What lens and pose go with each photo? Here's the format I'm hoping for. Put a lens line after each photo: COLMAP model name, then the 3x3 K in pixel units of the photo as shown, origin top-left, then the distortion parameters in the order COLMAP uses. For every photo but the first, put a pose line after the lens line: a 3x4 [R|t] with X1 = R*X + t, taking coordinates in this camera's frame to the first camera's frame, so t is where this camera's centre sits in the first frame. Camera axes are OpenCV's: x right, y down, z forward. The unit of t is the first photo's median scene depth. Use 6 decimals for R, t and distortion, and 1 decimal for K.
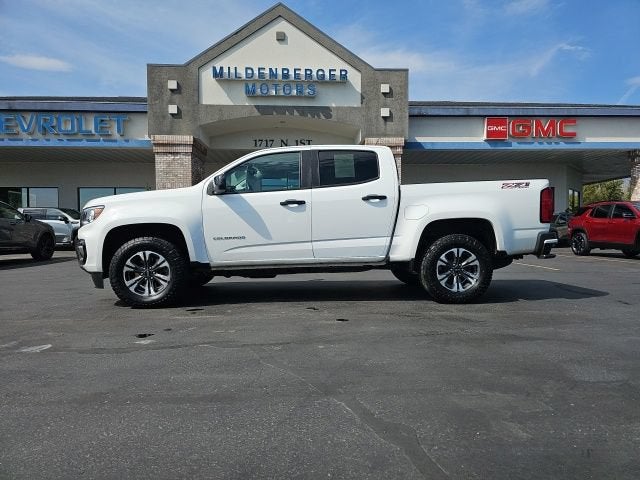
lens RADIAL K [[420.6, 0, 325.8], [0, 420.6, 242.6], [0, 0, 1]] dist [0.053469, -0.043349]
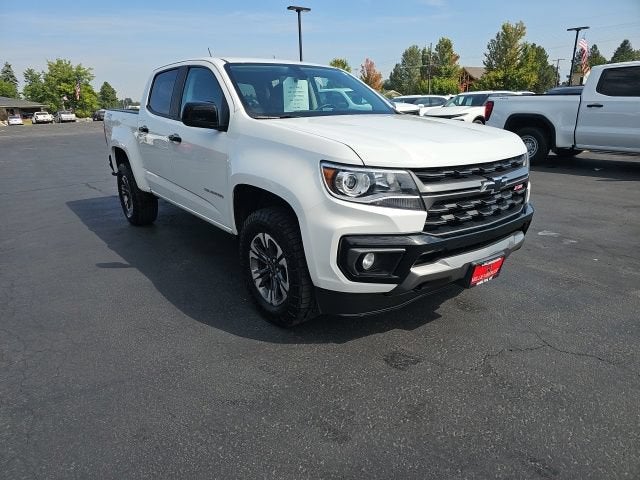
lens RADIAL K [[420.6, 0, 310.4], [0, 420.6, 238.0], [0, 0, 1]] dist [0.053469, -0.043349]
pose [[-0.555920, -0.226318, 0.799833, -0.261738], [0.045035, 0.952608, 0.300849, -0.044249], [-0.830015, 0.203269, -0.519381, 0.458453]]
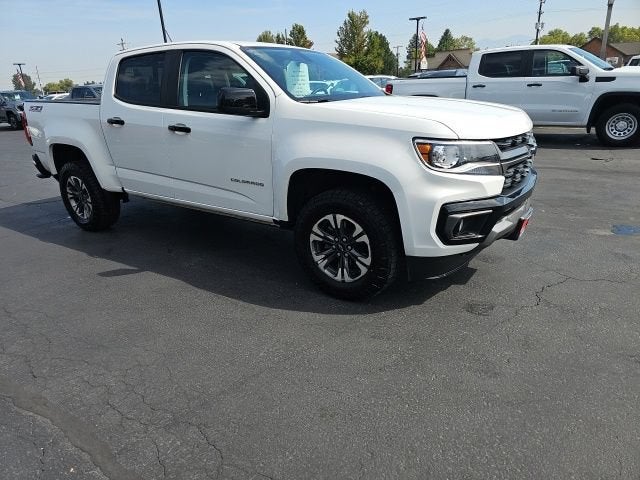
lens RADIAL K [[420.6, 0, 311.6], [0, 420.6, 242.4], [0, 0, 1]] dist [0.053469, -0.043349]
pose [[-0.786526, -0.168799, 0.594040, -0.215162], [0.065963, 0.933453, 0.352582, -0.047318], [-0.614024, 0.316499, -0.723051, 0.520015]]
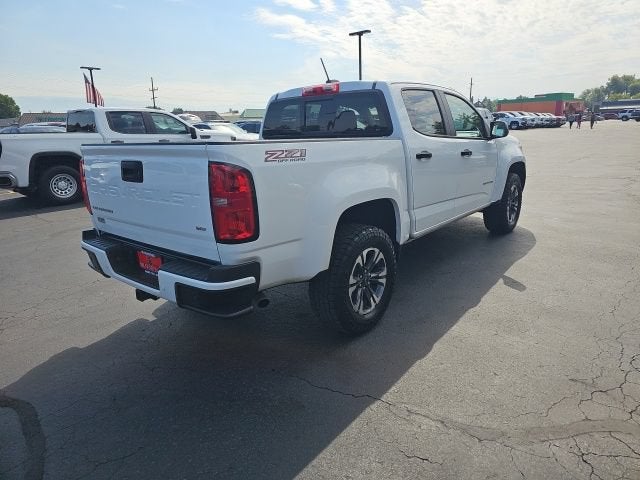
lens RADIAL K [[420.6, 0, 324.9], [0, 420.6, 229.1], [0, 0, 1]] dist [0.053469, -0.043349]
pose [[-0.677032, 0.207300, -0.706155, 0.221866], [0.025778, 0.965601, 0.258749, -0.054359], [0.735502, 0.156978, -0.659086, 0.502371]]
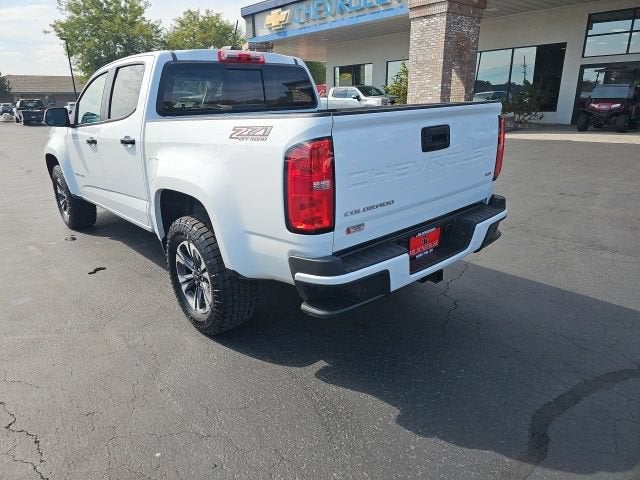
lens RADIAL K [[420.6, 0, 312.1], [0, 420.6, 232.3], [0, 0, 1]] dist [0.053469, -0.043349]
pose [[0.620494, 0.228361, -0.750225, 0.239637], [0.003136, 0.955932, 0.293570, -0.047419], [0.784205, -0.184512, 0.592435, 0.226635]]
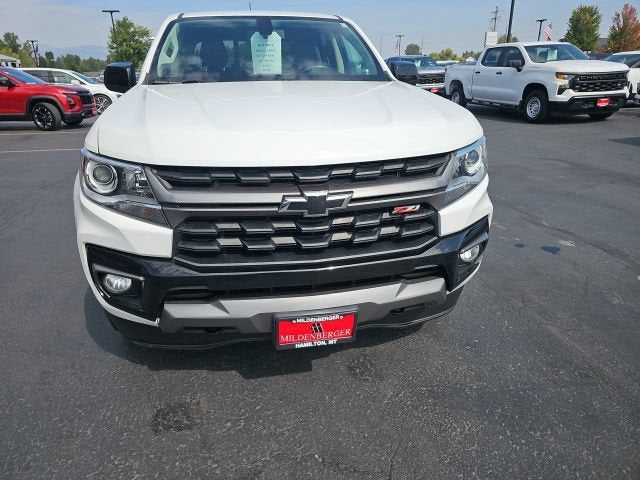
lens RADIAL K [[420.6, 0, 313.5], [0, 420.6, 235.1], [0, 0, 1]] dist [0.053469, -0.043349]
pose [[-0.124572, -0.347124, 0.929509, -0.262187], [0.041872, 0.934132, 0.354462, -0.040461], [-0.991327, 0.083077, -0.101832, 0.337384]]
